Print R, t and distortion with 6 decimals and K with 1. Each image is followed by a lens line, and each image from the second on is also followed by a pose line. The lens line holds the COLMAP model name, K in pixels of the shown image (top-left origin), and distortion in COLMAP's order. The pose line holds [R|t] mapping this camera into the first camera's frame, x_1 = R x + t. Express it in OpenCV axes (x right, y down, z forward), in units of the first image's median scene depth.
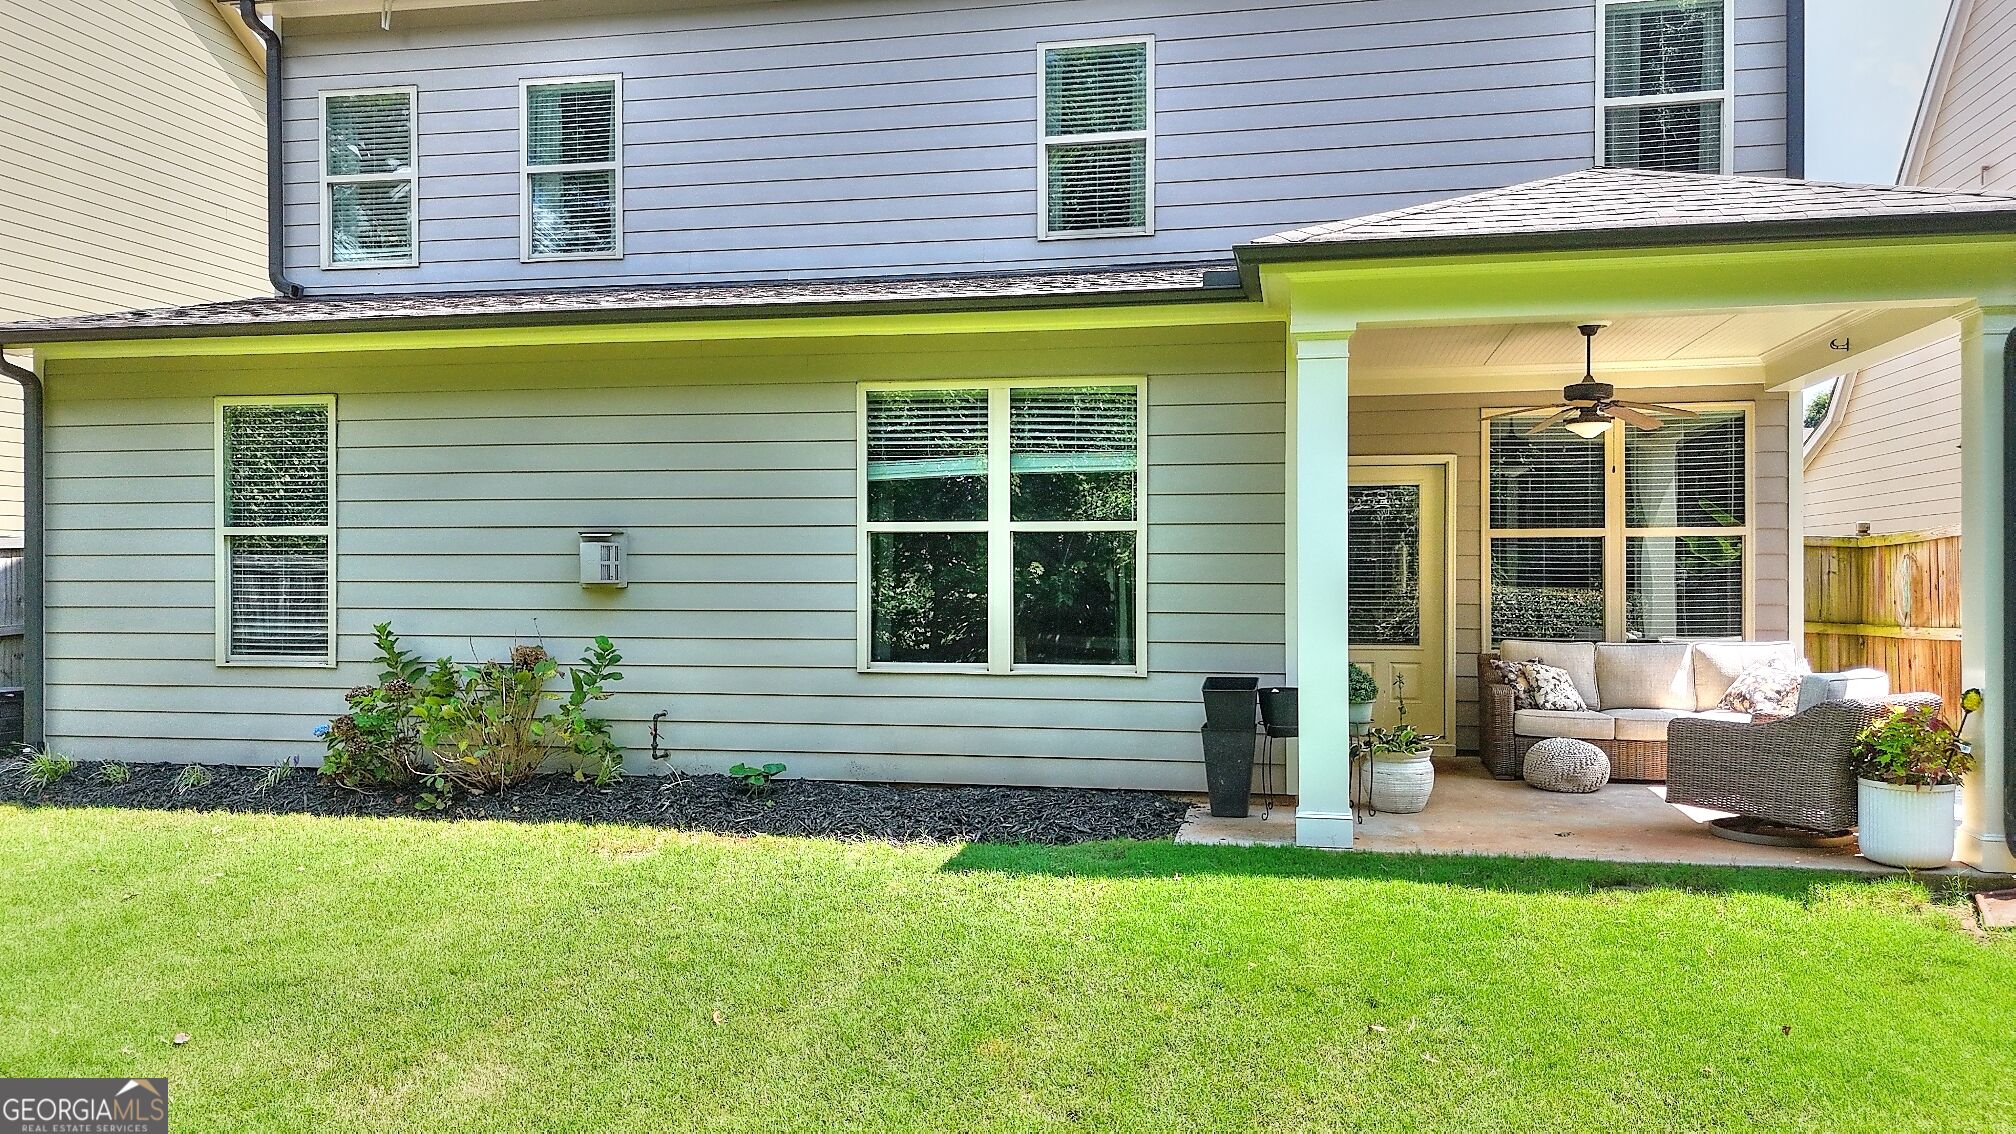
lens RADIAL K [[1487.9, 0, 1007.2], [0, 1487.9, 568.0], [0, 0, 1]] dist [0.070578, -0.063909]
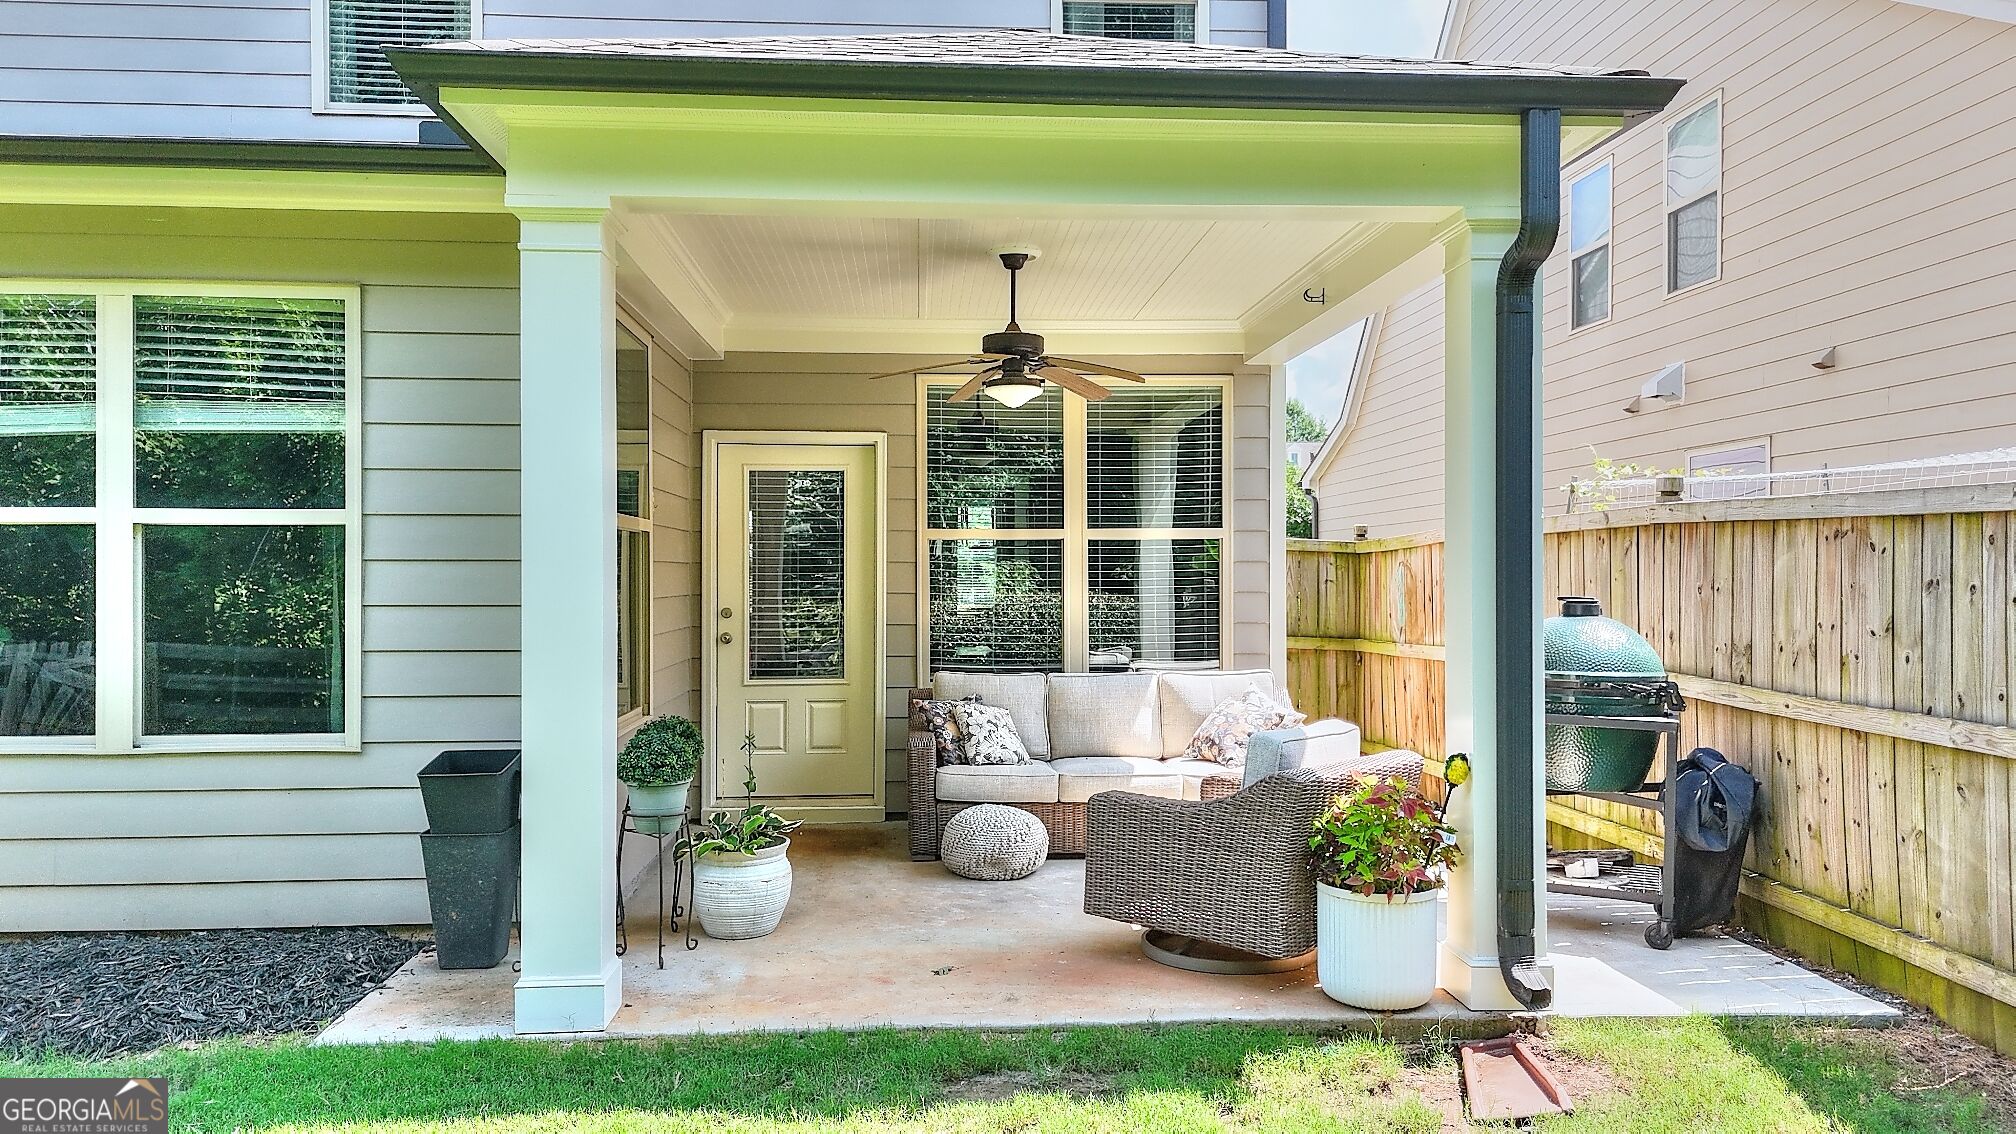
lens RADIAL K [[1487.9, 0, 1002.7], [0, 1487.9, 567.3], [0, 0, 1]] dist [0.070578, -0.063909]
pose [[0.965681, 0.000677, 0.259731, 0.185727], [-0.000450, 0.999999, -0.000934, -0.005916], [-0.259731, 0.000785, 0.965681, 0.281186]]
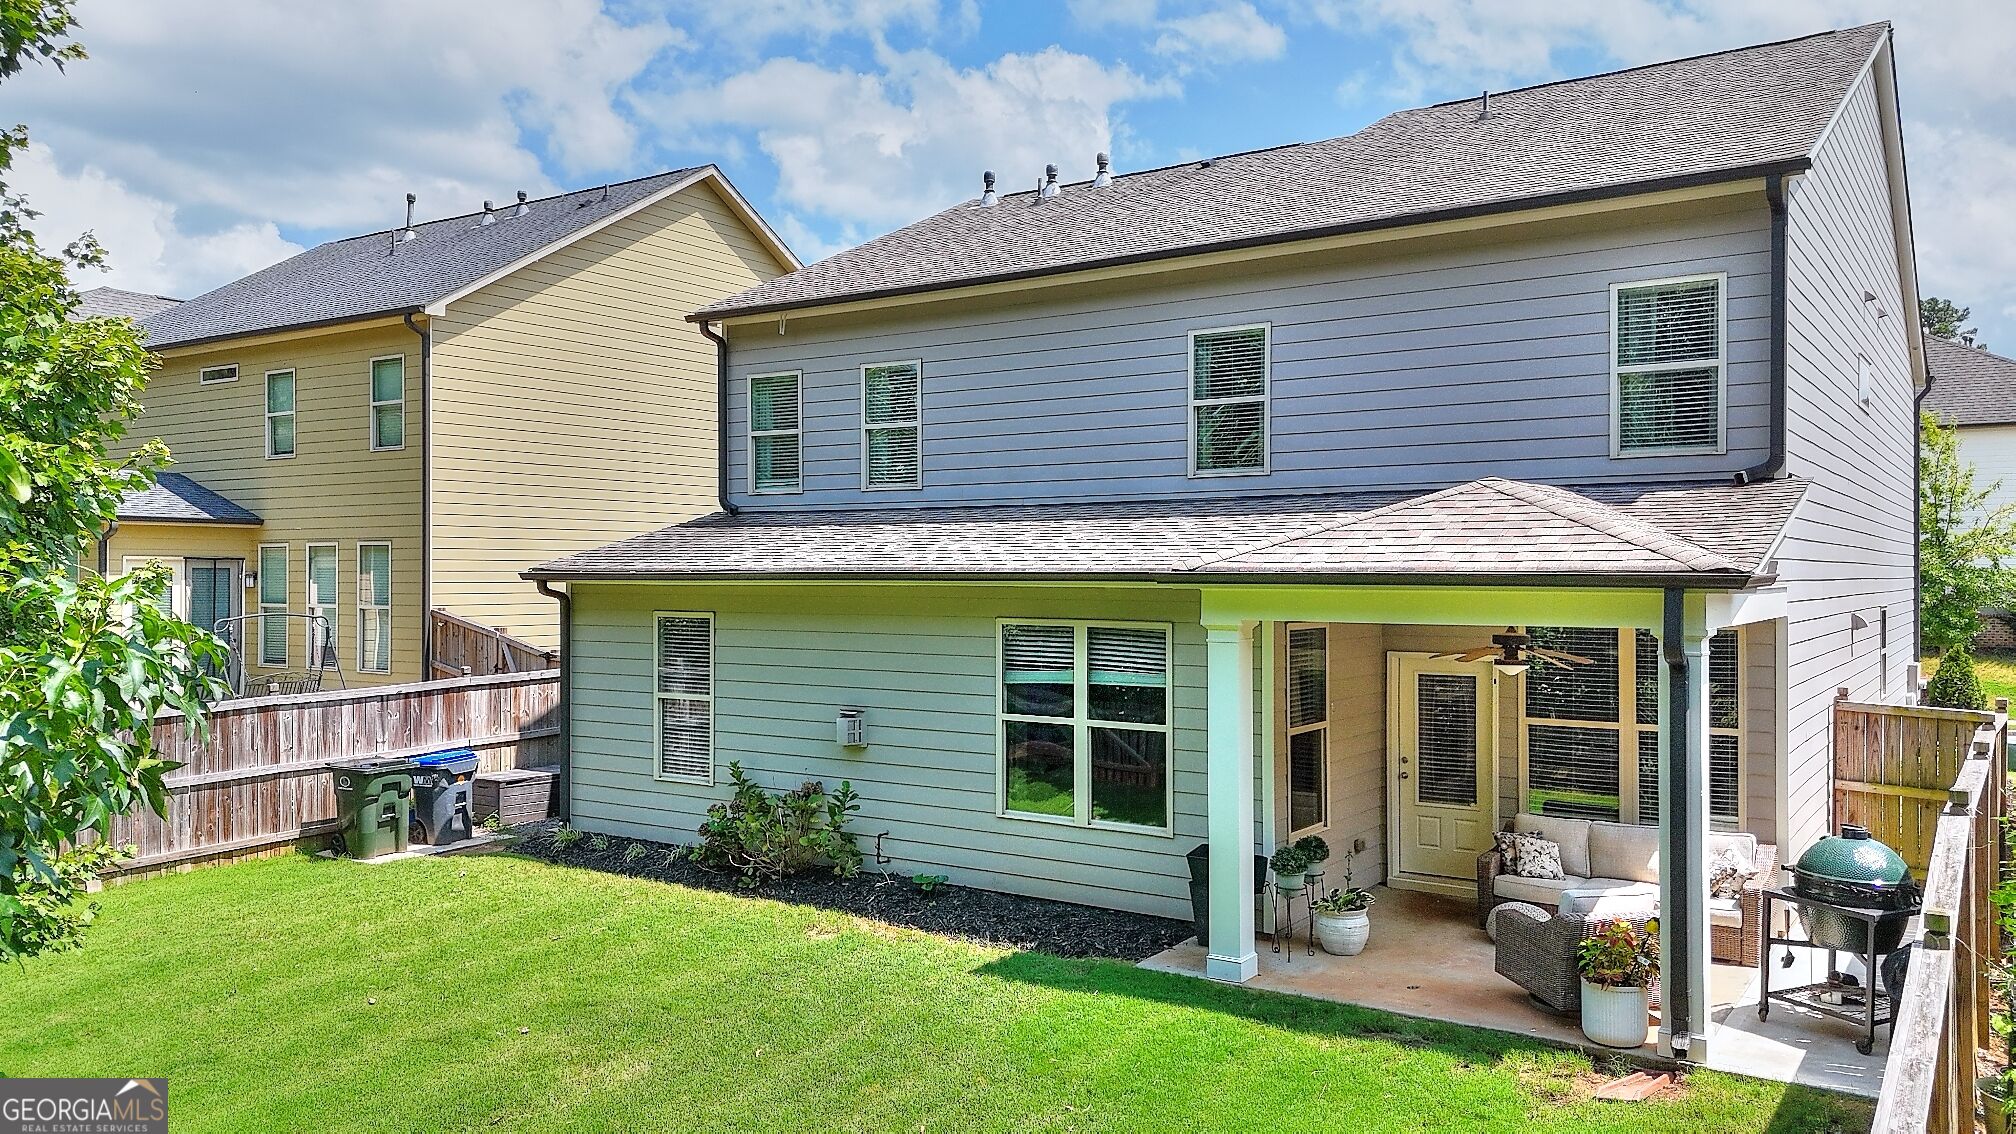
lens RADIAL K [[1487.9, 0, 1020.6], [0, 1487.9, 562.6], [0, 0, 1]] dist [0.070578, -0.063909]
pose [[0.924456, -0.000053, -0.381288, 0.478093], [-0.000222, 1.000000, -0.000677, -0.177789], [0.381288, 0.000711, 0.924456, -0.343057]]
